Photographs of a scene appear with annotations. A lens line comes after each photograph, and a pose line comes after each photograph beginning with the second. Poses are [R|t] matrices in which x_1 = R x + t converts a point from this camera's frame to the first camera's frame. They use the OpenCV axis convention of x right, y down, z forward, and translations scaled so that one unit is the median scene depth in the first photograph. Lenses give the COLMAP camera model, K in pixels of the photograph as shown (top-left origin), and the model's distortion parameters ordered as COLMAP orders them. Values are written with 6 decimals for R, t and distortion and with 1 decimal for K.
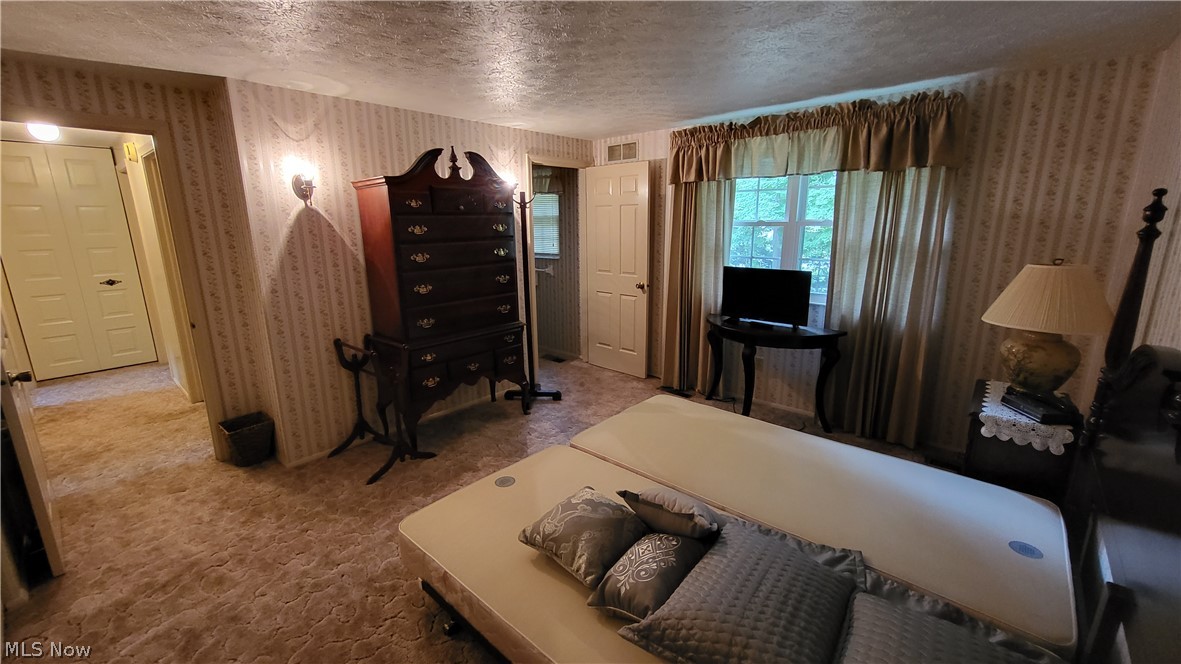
lens RADIAL K [[490.0, 0, 589.7], [0, 490.0, 338.8], [0, 0, 1]] dist [0.000938, 0.000102]
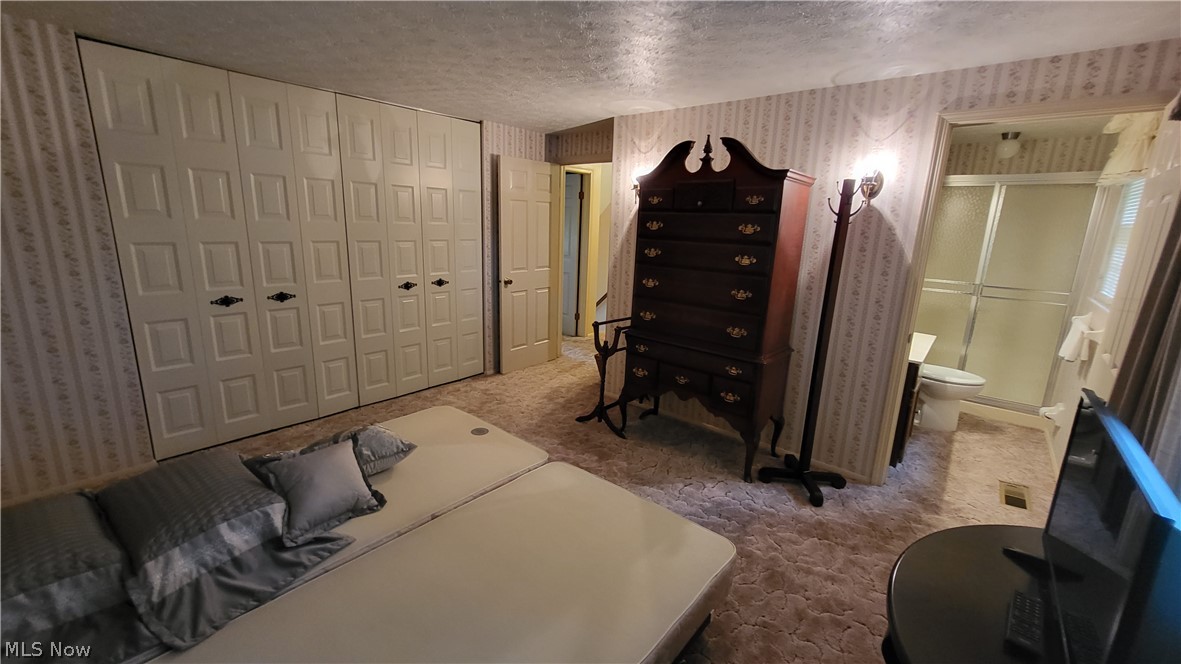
lens RADIAL K [[488.3, 0, 590.5], [0, 488.3, 332.0], [0, 0, 1]] dist [0.000245, 0.000088]
pose [[-0.018786, 0.235886, -0.971599, 0.659519], [-0.265953, 0.935582, 0.232284, -0.201861], [0.963803, 0.262764, 0.045158, 0.827067]]
